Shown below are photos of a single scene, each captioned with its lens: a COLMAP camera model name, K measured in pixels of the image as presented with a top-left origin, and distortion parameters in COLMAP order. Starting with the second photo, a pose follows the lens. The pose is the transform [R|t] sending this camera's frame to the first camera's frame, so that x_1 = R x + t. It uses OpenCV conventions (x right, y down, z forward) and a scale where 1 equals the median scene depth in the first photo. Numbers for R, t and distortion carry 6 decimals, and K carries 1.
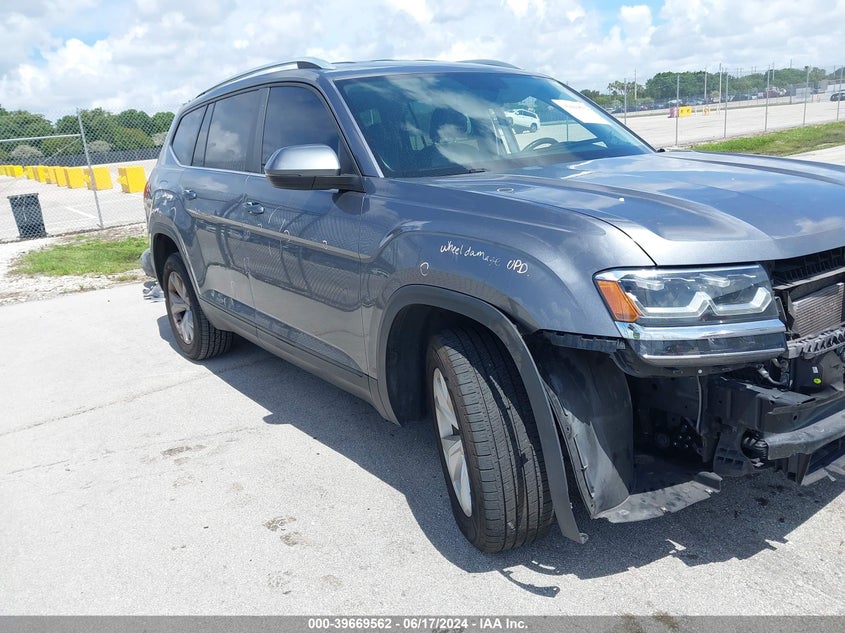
lens RADIAL K [[662.7, 0, 430.0], [0, 662.7, 305.7], [0, 0, 1]] dist [0.040735, -0.062039]
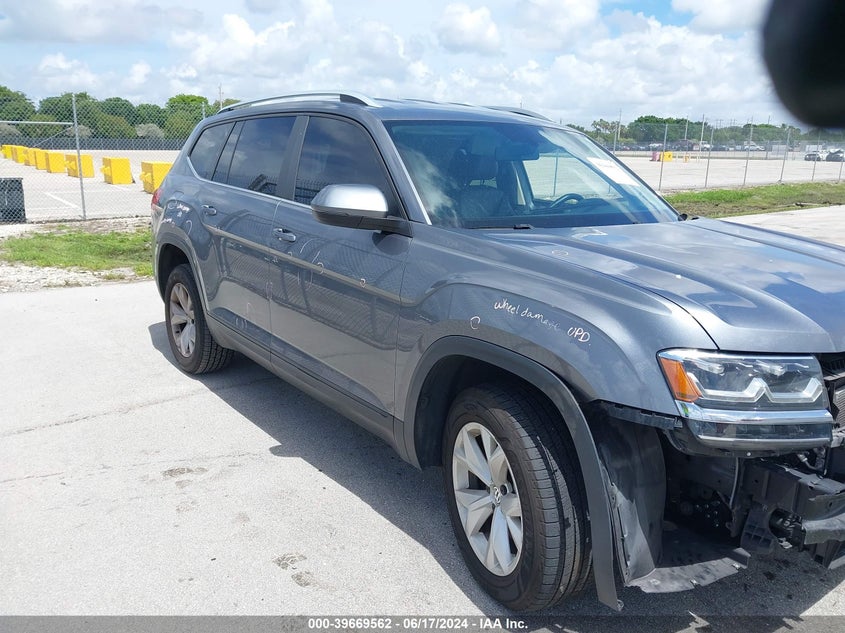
lens RADIAL K [[662.7, 0, 432.0], [0, 662.7, 296.1], [0, 0, 1]] dist [0.040735, -0.062039]
pose [[0.994880, 0.089687, 0.046577, -0.100600], [-0.087749, 0.995251, -0.042127, -0.038702], [-0.050134, 0.037824, 0.998026, -0.003808]]
